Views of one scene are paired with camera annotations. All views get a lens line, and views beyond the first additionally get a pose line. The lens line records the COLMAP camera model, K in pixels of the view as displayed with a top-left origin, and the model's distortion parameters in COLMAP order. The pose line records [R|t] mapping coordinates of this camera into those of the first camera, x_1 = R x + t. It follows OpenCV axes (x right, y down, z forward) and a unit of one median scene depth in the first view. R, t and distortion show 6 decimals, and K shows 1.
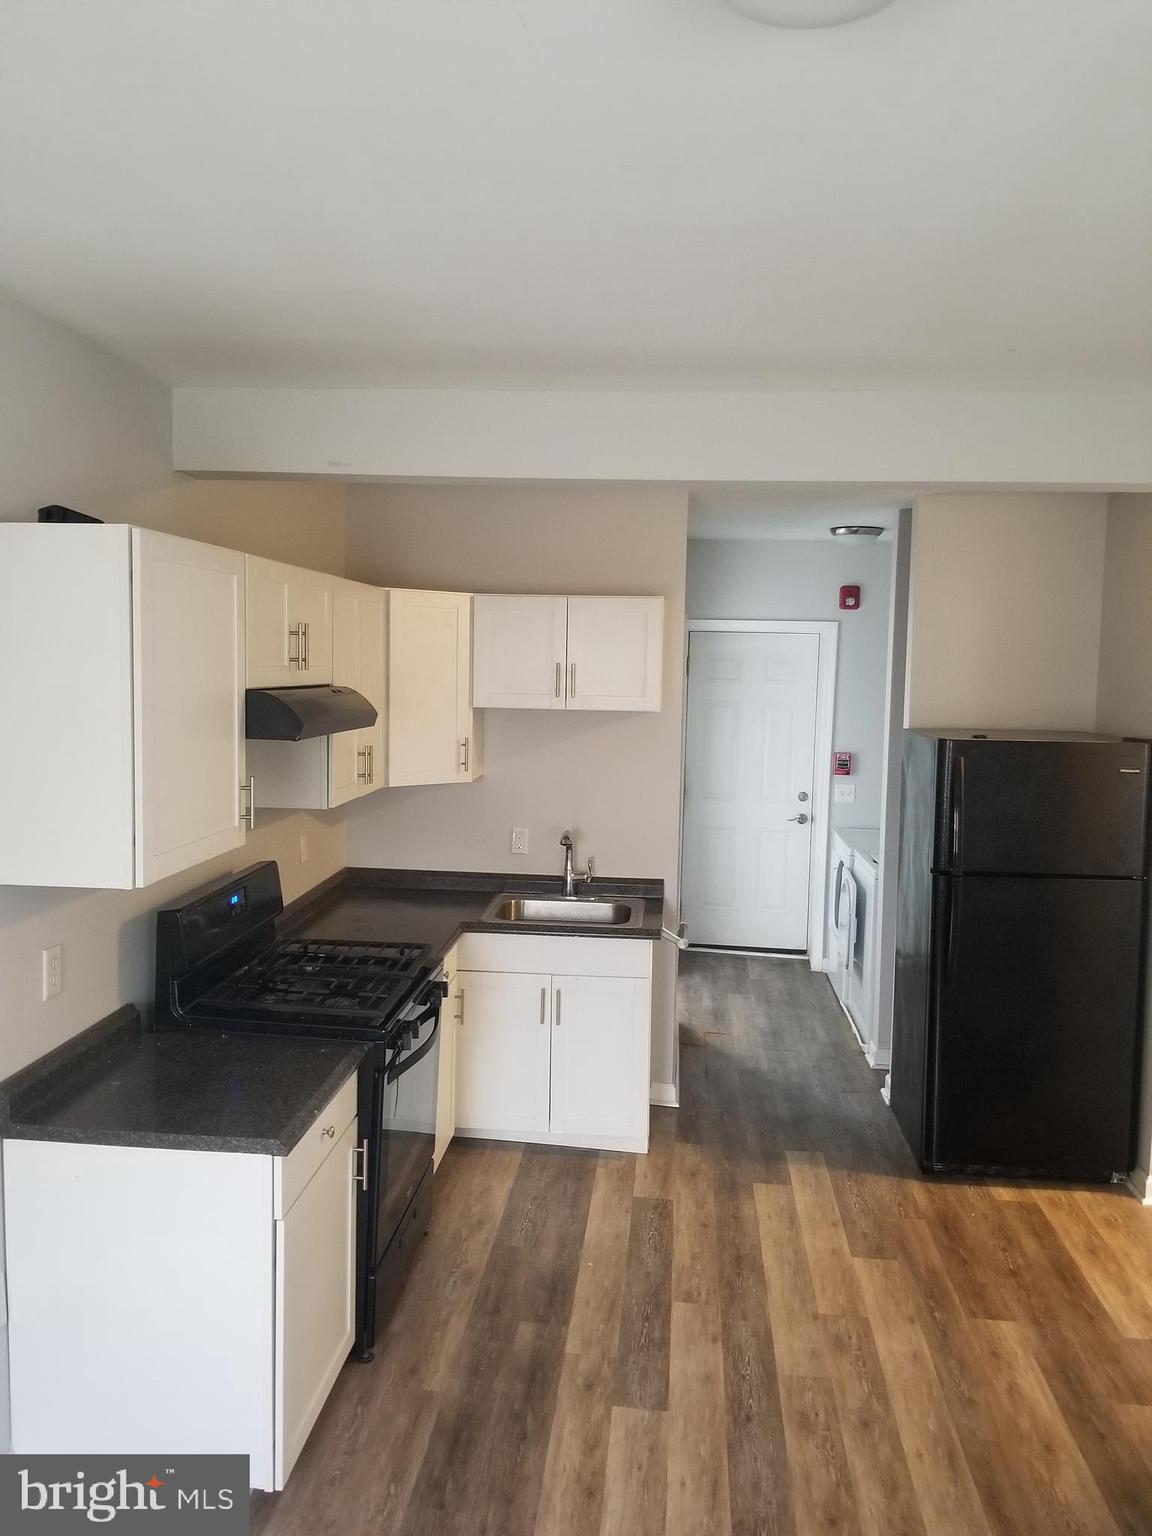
lens RADIAL K [[1204.4, 0, 576.0], [0, 1204.4, 768.0], [0, 0, 1]] dist [0.081795, -0.123819]
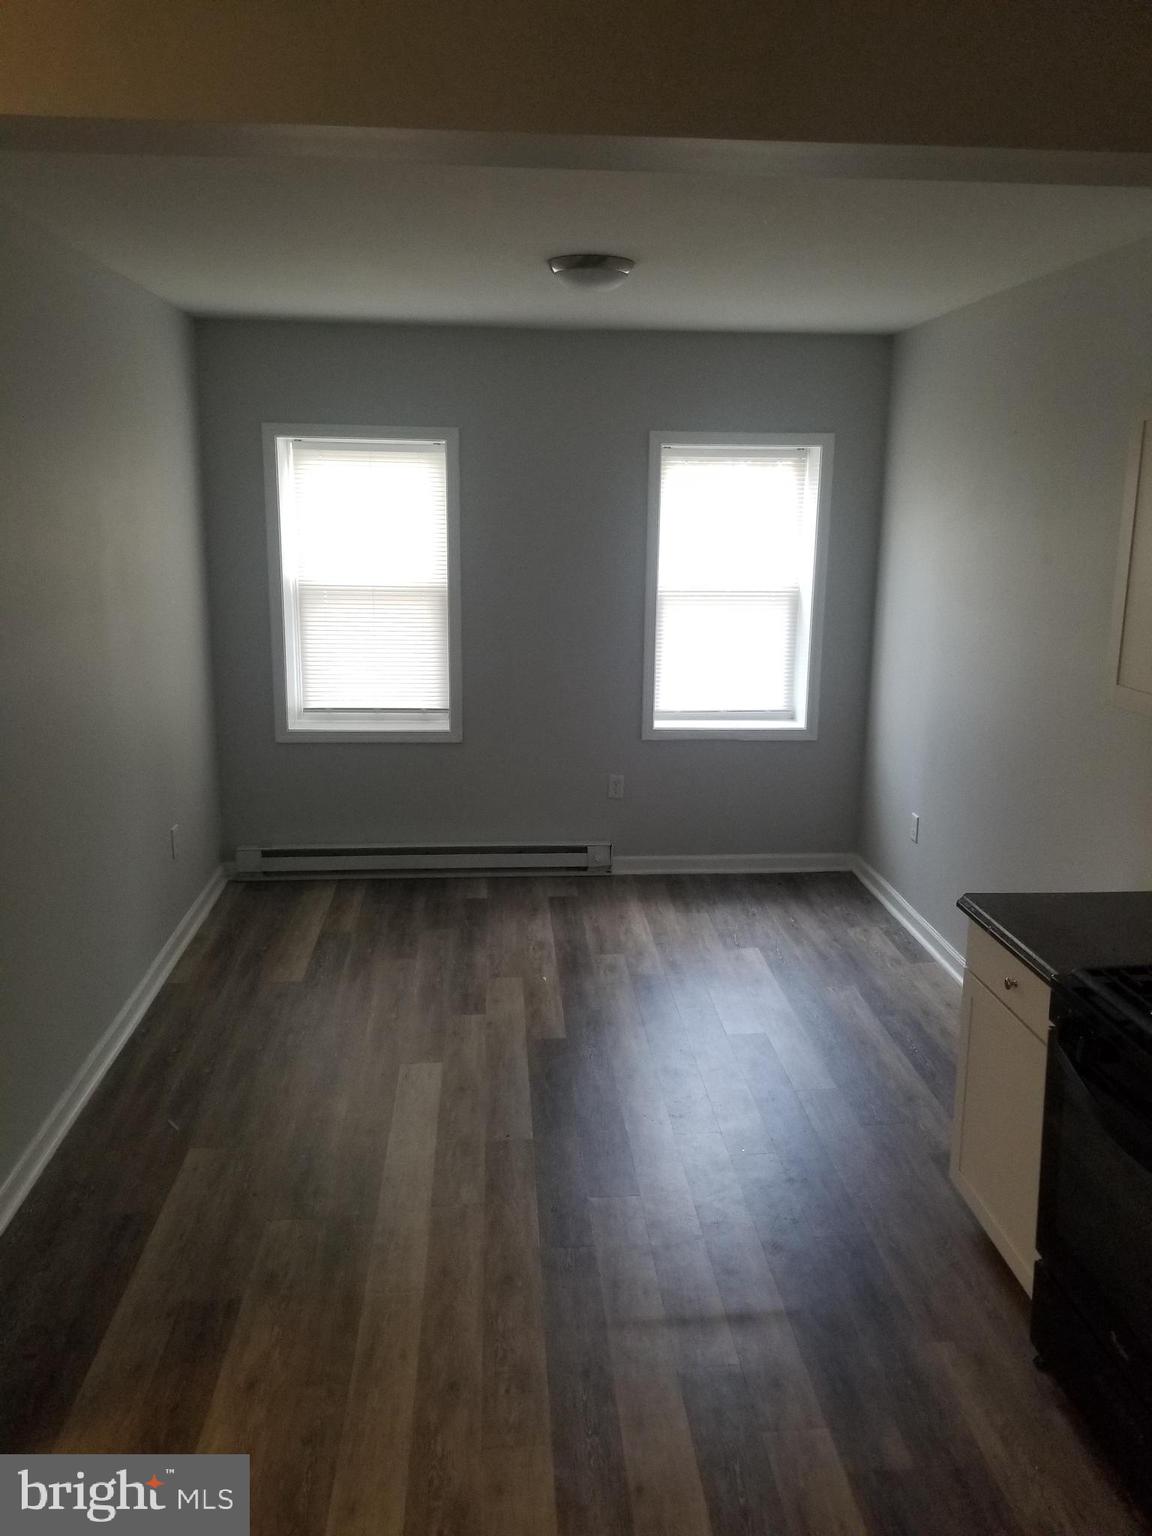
lens RADIAL K [[1204.4, 0, 576.0], [0, 1204.4, 768.0], [0, 0, 1]] dist [0.081795, -0.123819]
pose [[-0.987095, 0.001171, -0.160134, 0.280536], [-0.046679, 0.954444, 0.294716, -0.135603], [0.153184, 0.298387, -0.942072, 1.646570]]
